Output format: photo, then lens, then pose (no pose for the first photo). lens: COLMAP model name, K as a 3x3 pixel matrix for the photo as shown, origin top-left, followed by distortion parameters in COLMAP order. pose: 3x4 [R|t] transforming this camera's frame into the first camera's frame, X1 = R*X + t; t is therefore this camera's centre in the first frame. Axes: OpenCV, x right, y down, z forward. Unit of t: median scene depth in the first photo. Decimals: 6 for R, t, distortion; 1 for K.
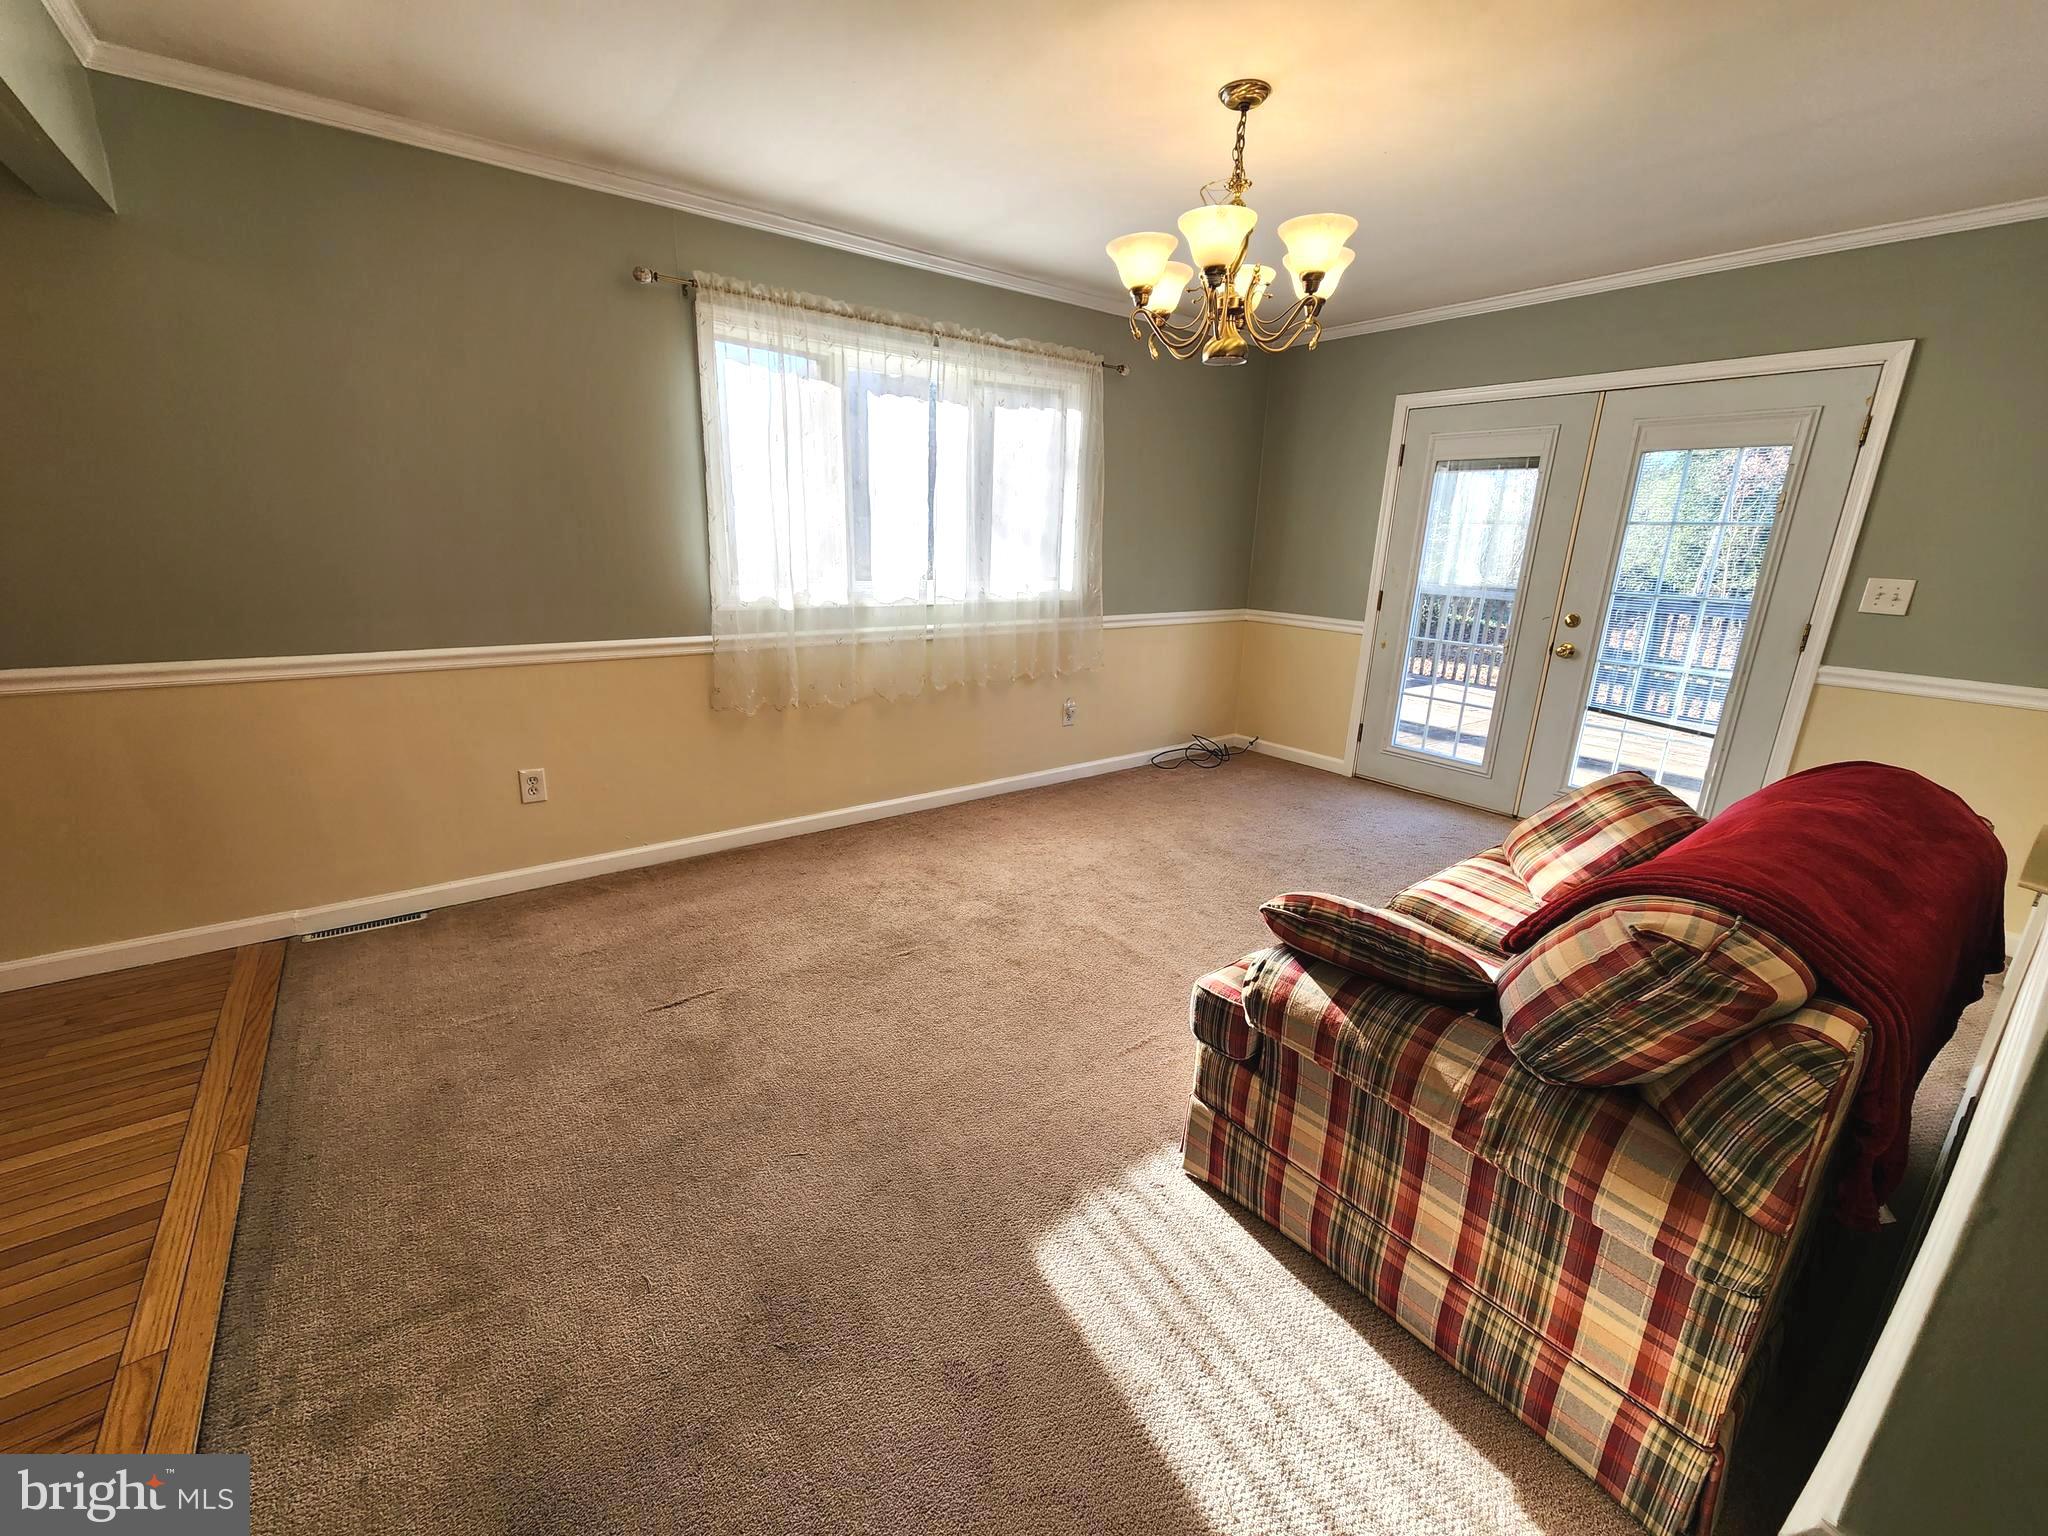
lens RADIAL K [[831.2, 0, 1021.9], [0, 831.2, 767.4], [0, 0, 1]] dist [-0.001793, 0.000113]
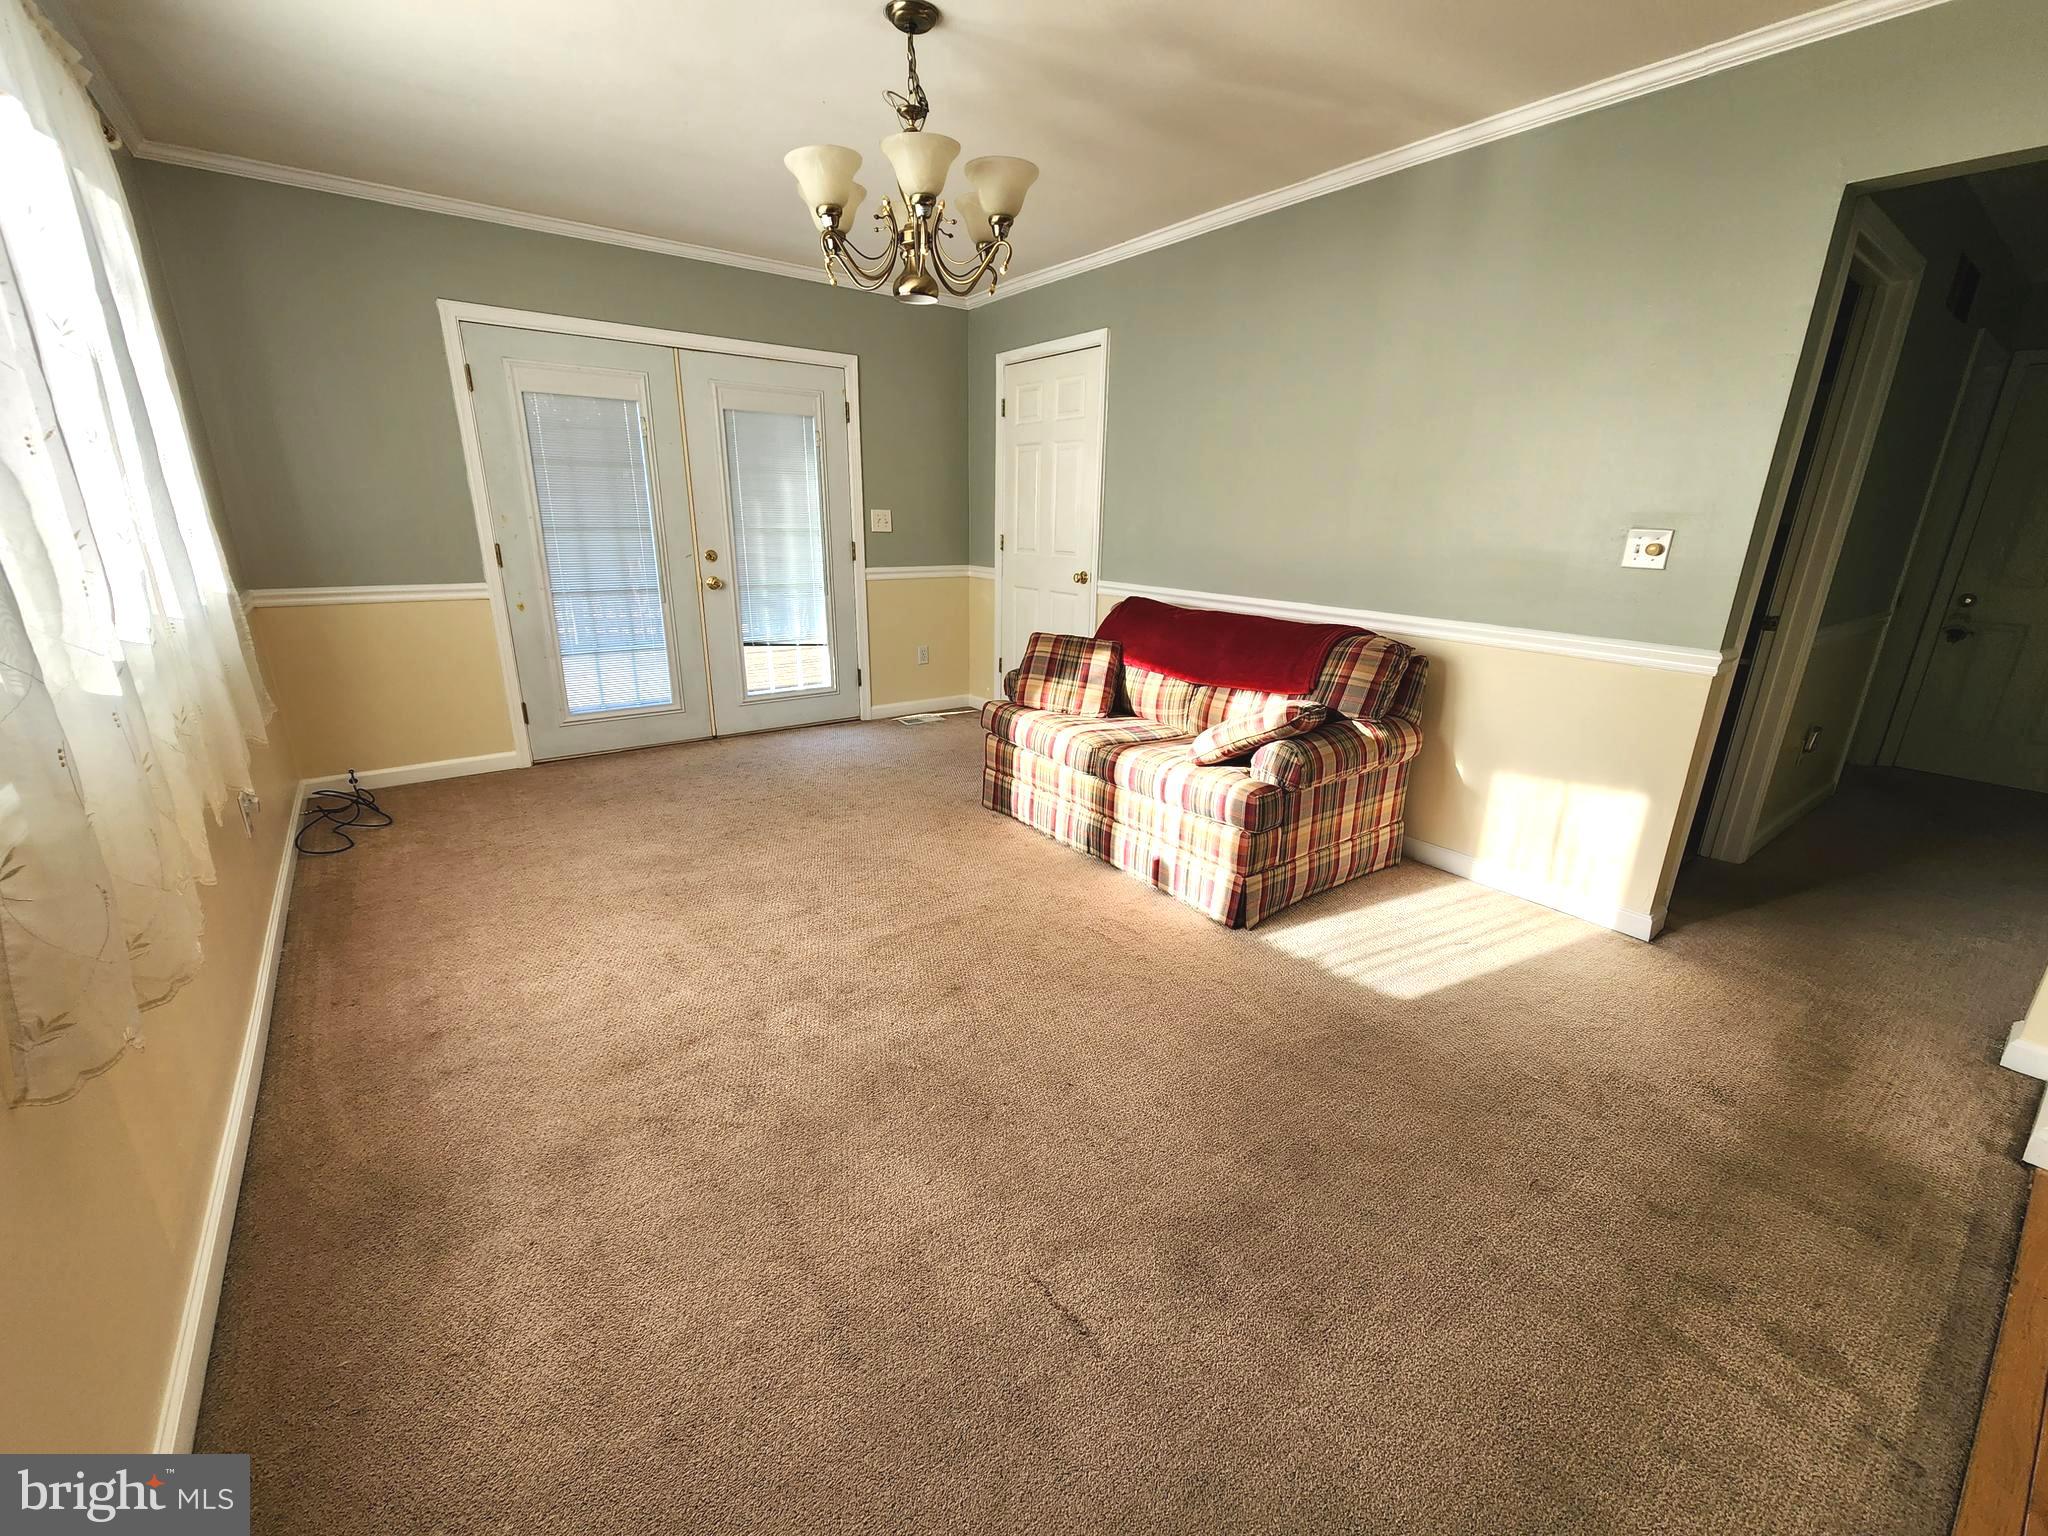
lens RADIAL K [[831.2, 0, 1026.5], [0, 831.2, 770.2], [0, 0, 1]] dist [-0.001793, 0.000113]
pose [[0.012247, -0.323887, 0.946016, -0.542881], [0.256128, 0.915540, 0.310137, -0.159666], [-0.966565, 0.238503, 0.094169, 0.579733]]
